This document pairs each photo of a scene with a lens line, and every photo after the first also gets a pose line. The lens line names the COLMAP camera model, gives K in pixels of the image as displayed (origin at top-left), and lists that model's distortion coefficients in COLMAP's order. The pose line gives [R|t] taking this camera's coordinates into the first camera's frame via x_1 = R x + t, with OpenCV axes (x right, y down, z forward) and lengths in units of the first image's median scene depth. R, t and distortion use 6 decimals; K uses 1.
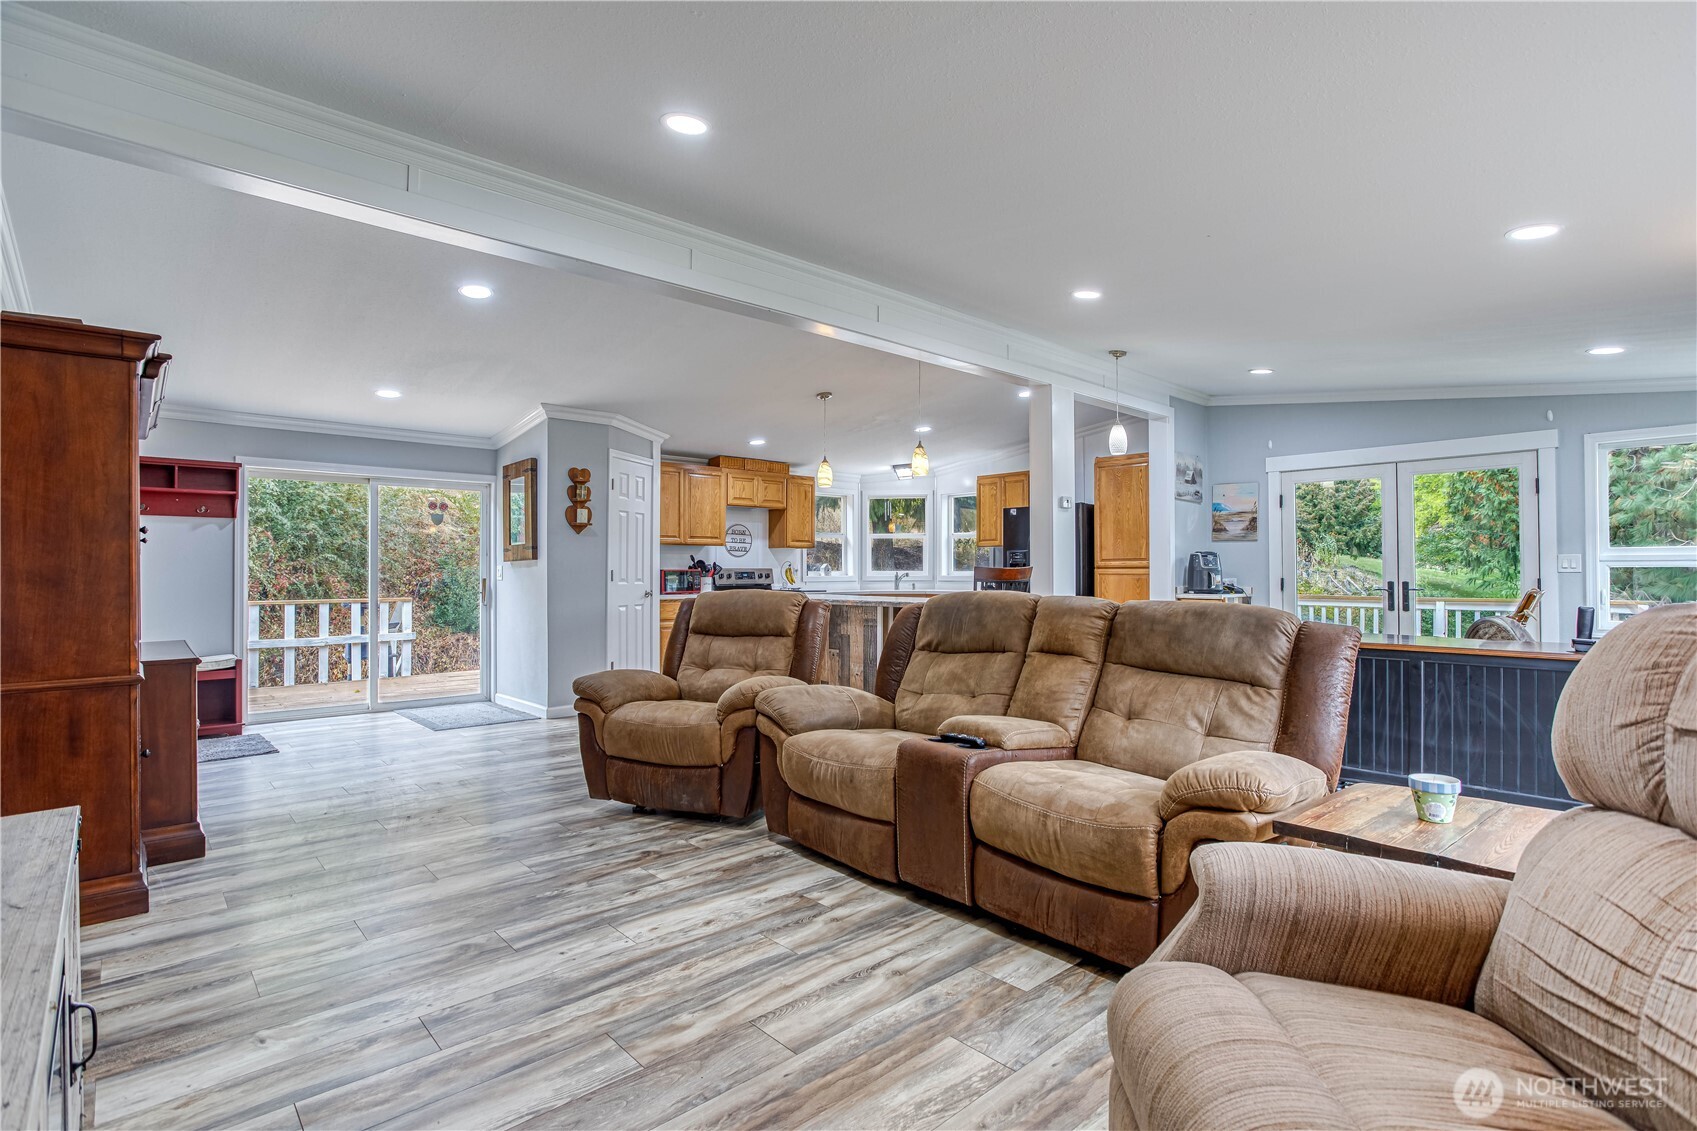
lens RADIAL K [[821.2, 0, 816.8], [0, 821.2, 565.5], [0, 0, 1]] dist [-0.050313, 0.029436]
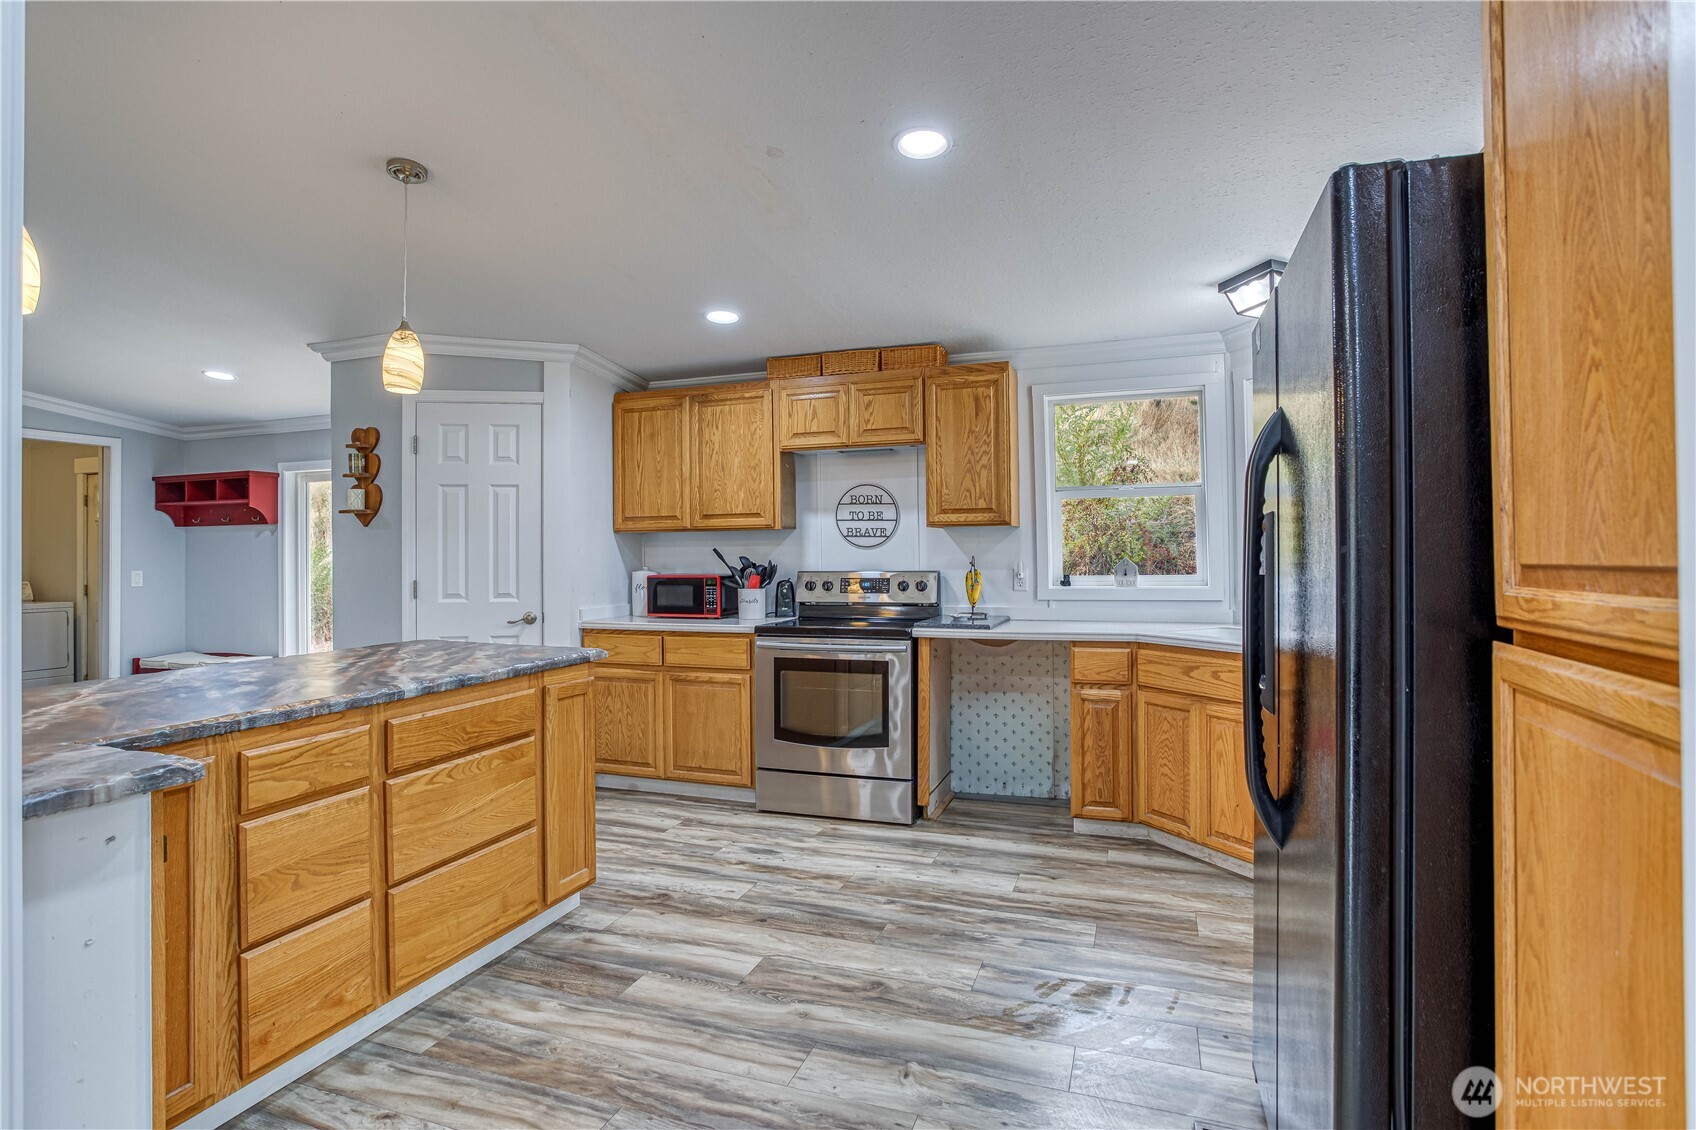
lens RADIAL K [[840.2, 0, 812.2], [0, 840.2, 539.0], [0, 0, 1]] dist [-0.065748, 0.030088]
pose [[0.482943, -0.019901, -0.875426, 0.393315], [0.016904, 0.999767, -0.013402, -0.011218], [0.875489, -0.008326, 0.483167, 0.824673]]
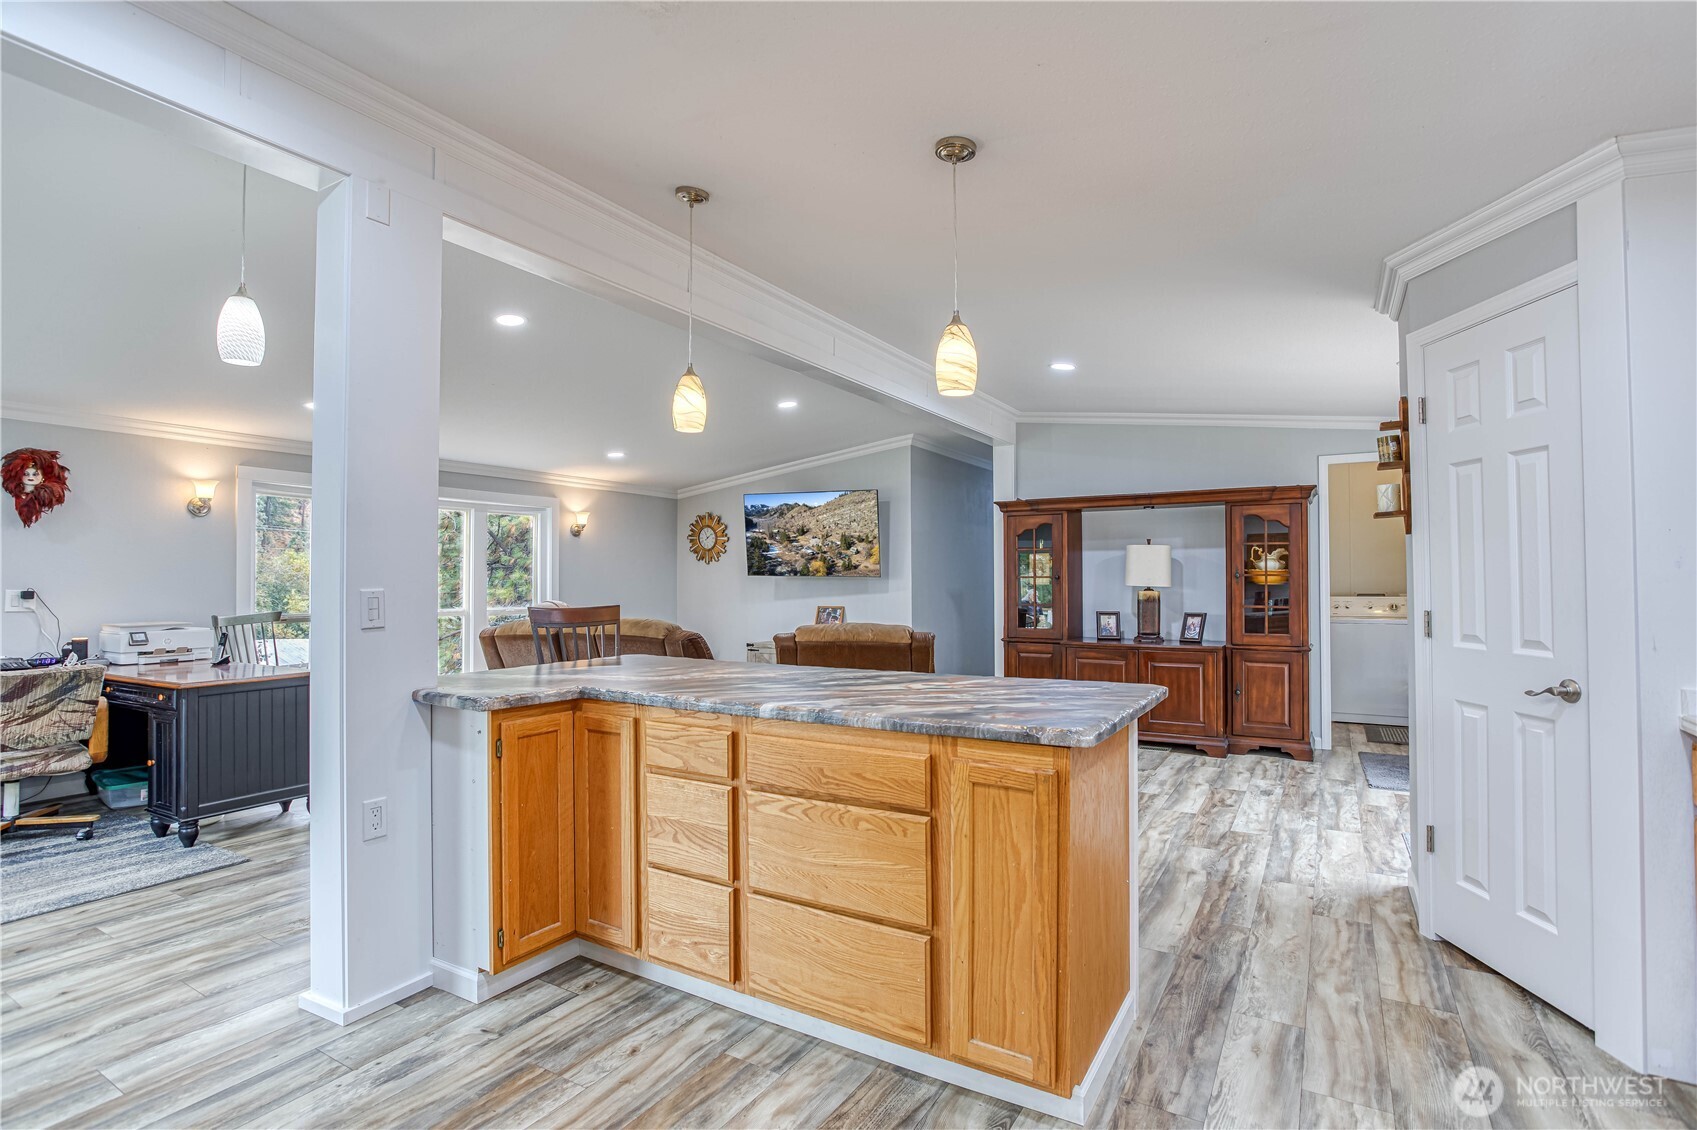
lens RADIAL K [[835.7, 0, 858.4], [0, 835.7, 567.7], [0, 0, 1]] dist [-0.046446, 0.019636]
pose [[-0.944822, 0.001045, -0.327583, 0.145748], [0.009638, 0.999651, -0.024610, -0.008343], [0.327443, -0.026409, -0.944502, 1.124874]]
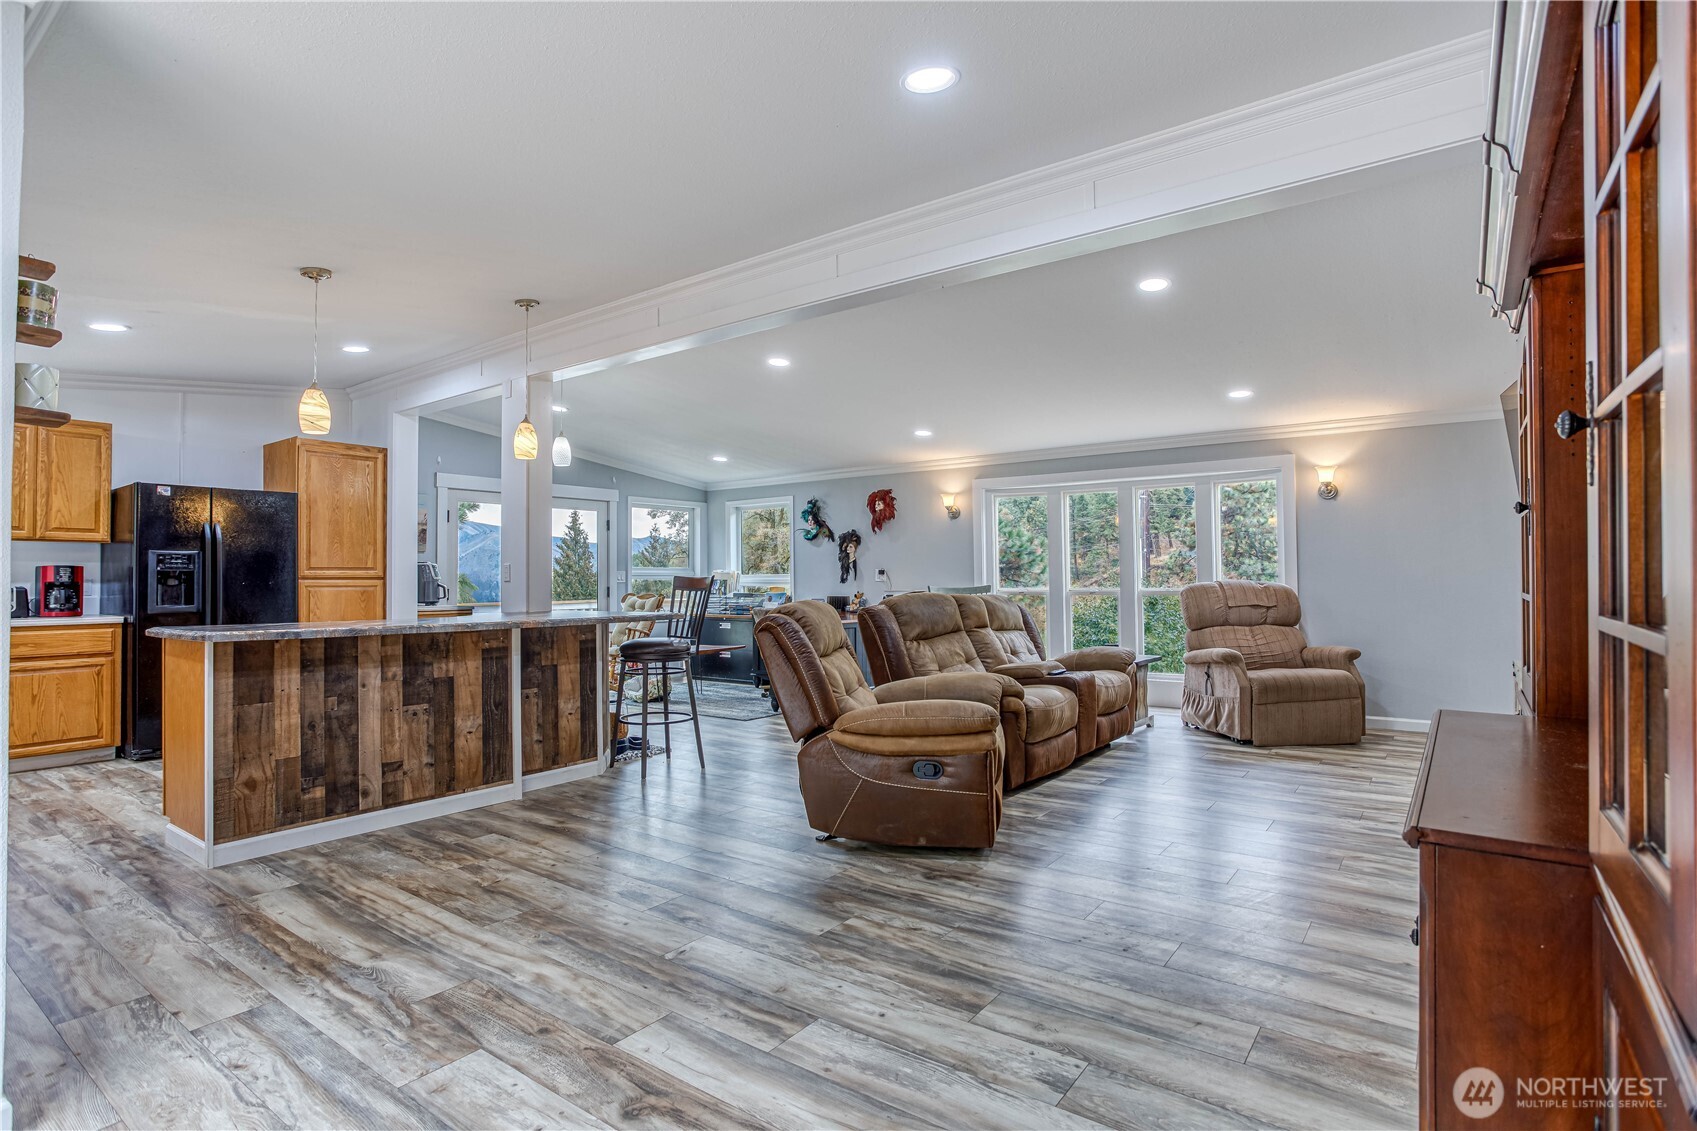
lens RADIAL K [[835.7, 0, 858.4], [0, 835.7, 568.2], [0, 0, 1]] dist [-0.046446, 0.019636]
pose [[-0.226304, 0.020517, 0.973841, -0.524172], [-0.000892, 0.999773, -0.021270, 0.008783], [-0.974056, -0.005683, -0.226234, 0.644014]]
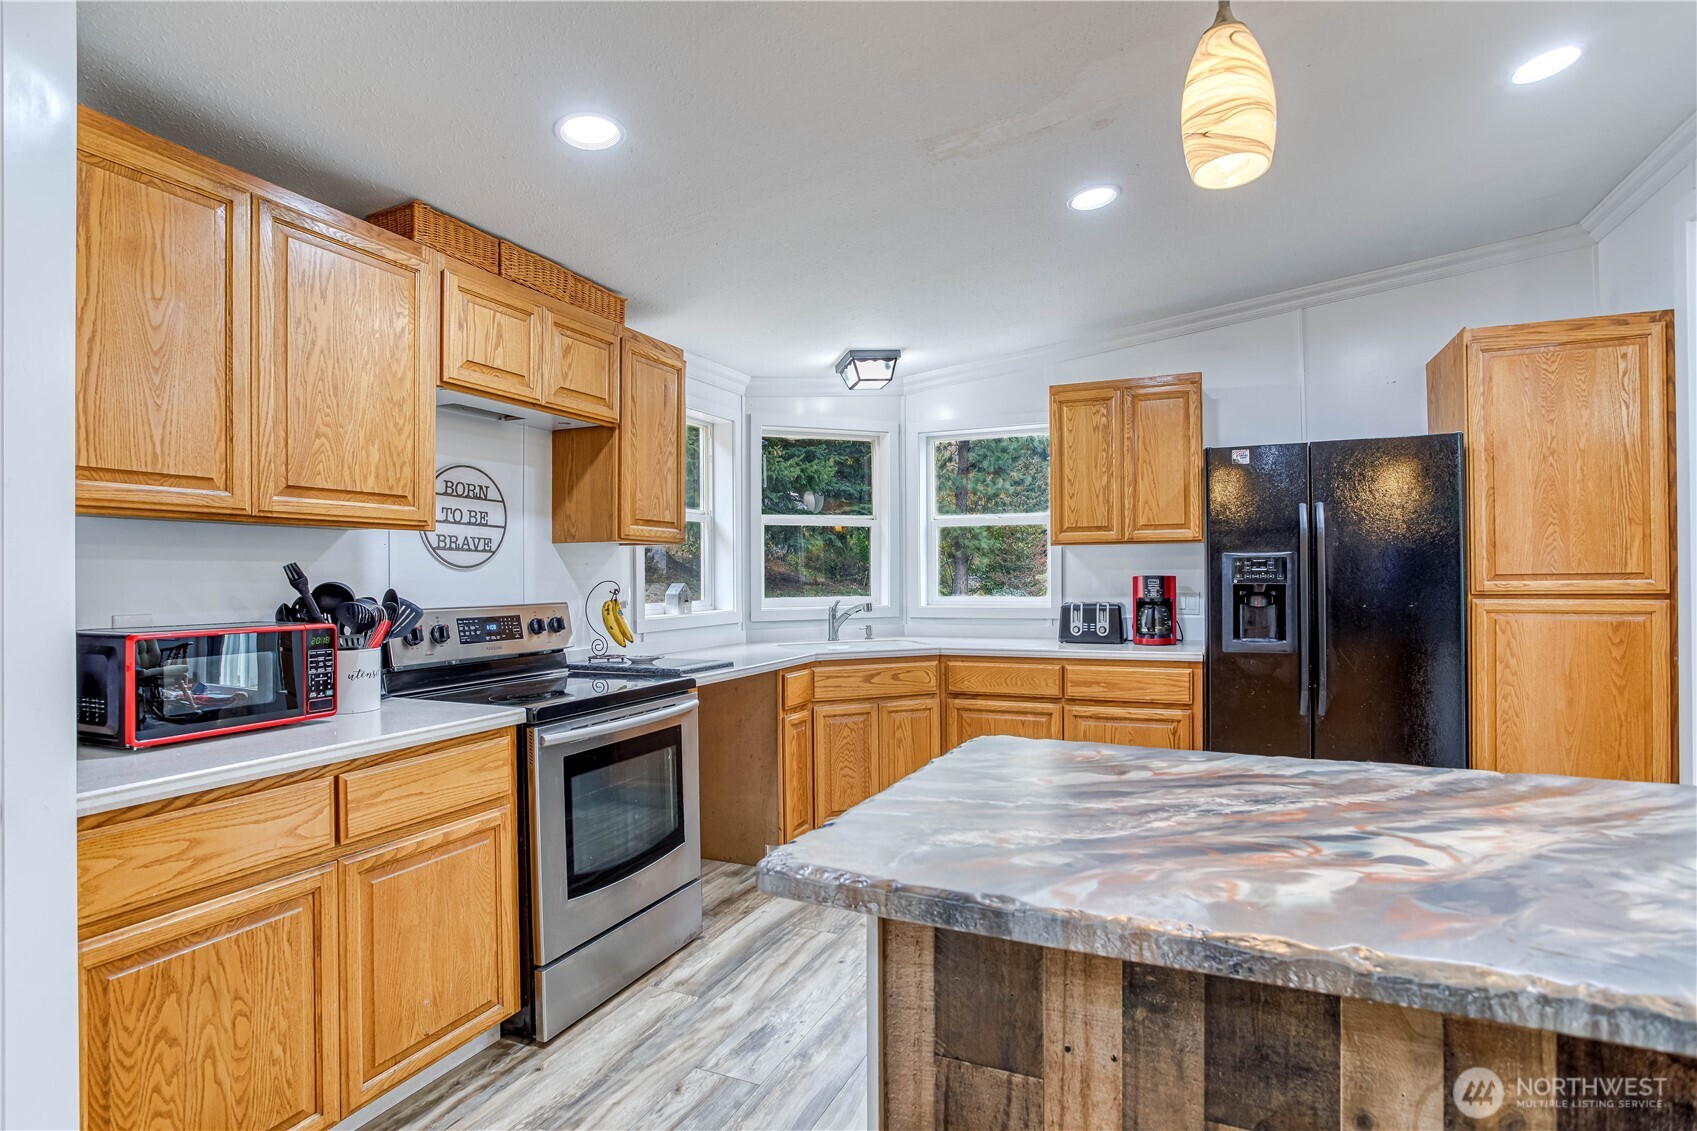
lens RADIAL K [[855.0, 0, 865.8], [0, 855.0, 571.2], [0, 0, 1]] dist [-0.056062, 0.024351]
pose [[0.900654, -0.003899, 0.434520, -0.112456], [0.003508, 0.999992, 0.001703, -0.011080], [-0.434524, -0.000009, 0.900660, 0.738371]]
